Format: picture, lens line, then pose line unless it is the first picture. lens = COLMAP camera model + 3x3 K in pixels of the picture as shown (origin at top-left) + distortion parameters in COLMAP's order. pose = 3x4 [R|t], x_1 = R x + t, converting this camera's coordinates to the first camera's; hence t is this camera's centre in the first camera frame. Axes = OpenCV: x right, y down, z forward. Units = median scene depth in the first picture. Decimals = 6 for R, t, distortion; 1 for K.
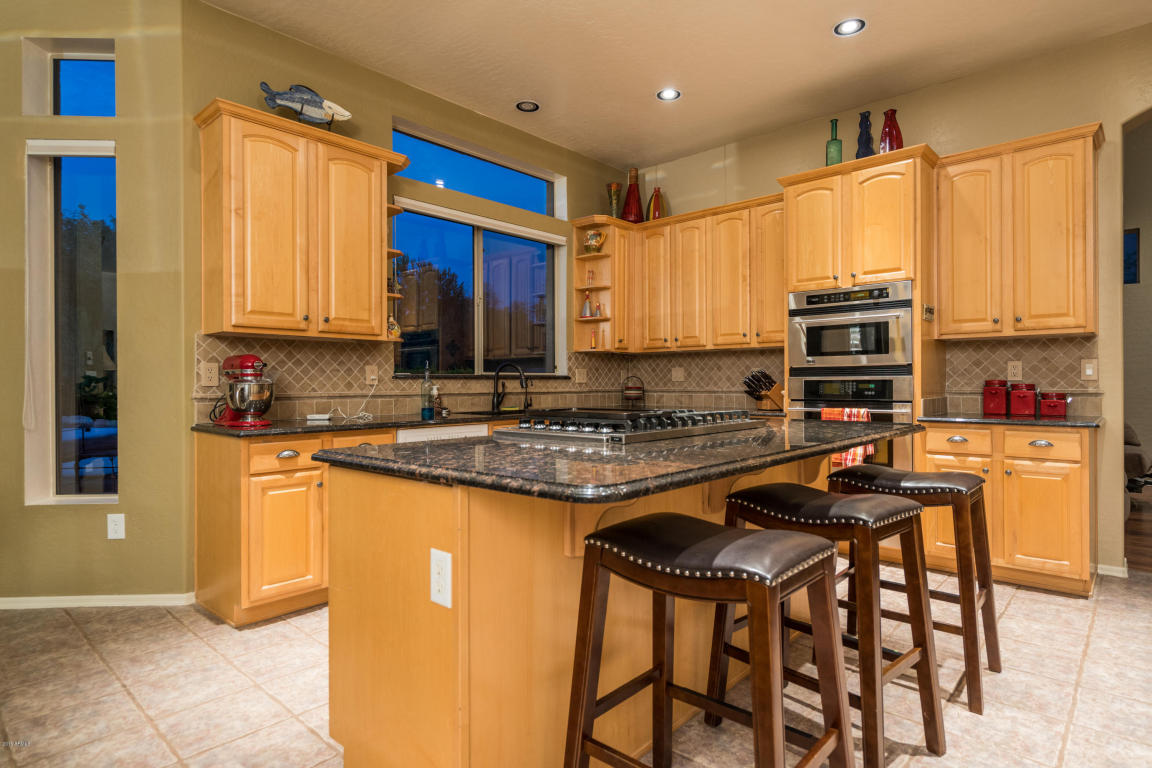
lens RADIAL K [[636.2, 0, 576.0], [0, 636.2, 384.0], [0, 0, 1]] dist [0.001311, 0.000270]
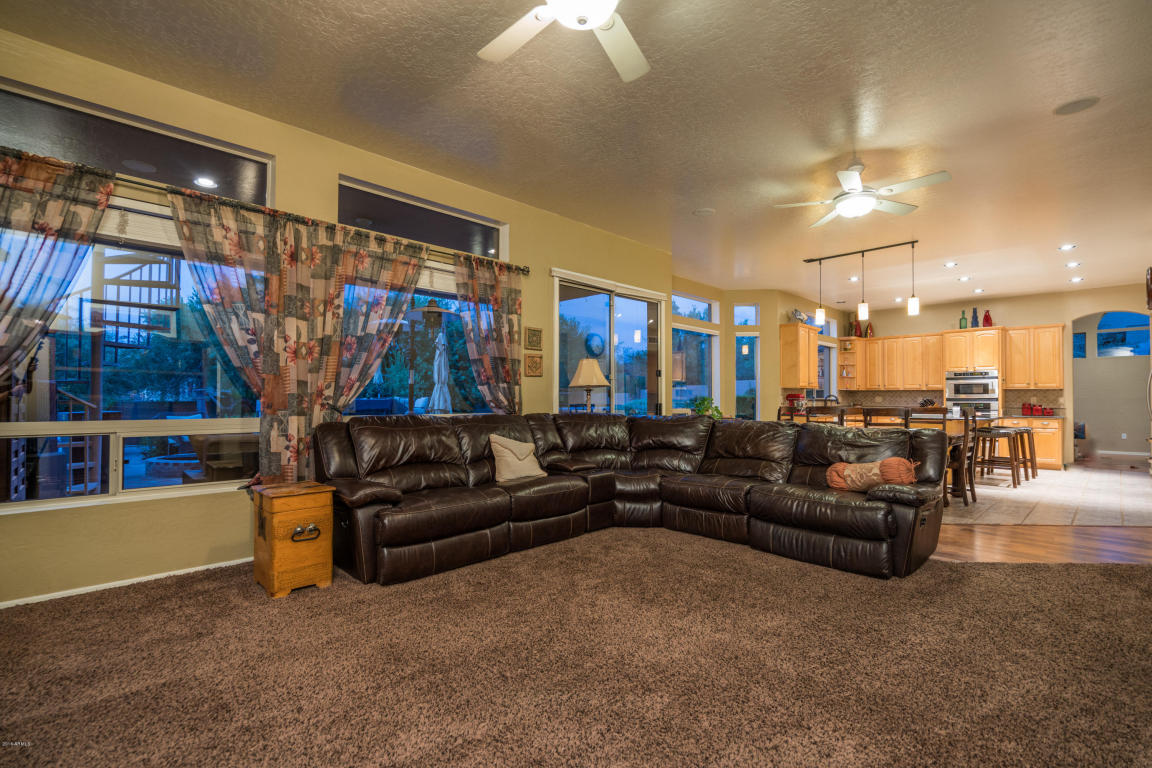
lens RADIAL K [[514.9, 0, 564.5], [0, 514.9, 389.8], [0, 0, 1]] dist [-0.001239, 0.000091]
pose [[0.995909, 0.009703, -0.089841, -1.247350], [-0.011479, 0.999748, -0.019275, 0.001184], [0.089631, 0.020228, 0.995770, -1.549505]]
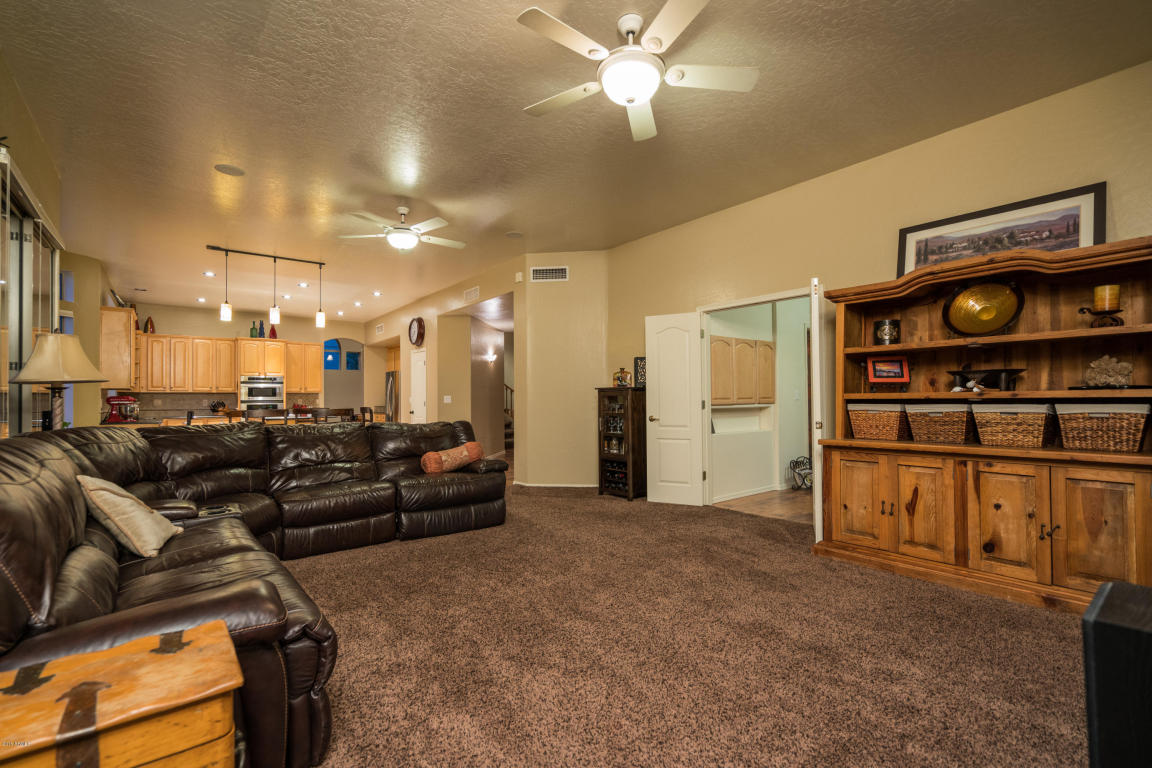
lens RADIAL K [[514.9, 0, 564.5], [0, 514.9, 389.8], [0, 0, 1]] dist [-0.001239, 0.000091]
pose [[0.178344, 0.022340, 0.983715, -1.962184], [0.012657, 0.999607, -0.024995, 0.004699], [-0.983887, 0.016909, 0.177992, -1.032844]]
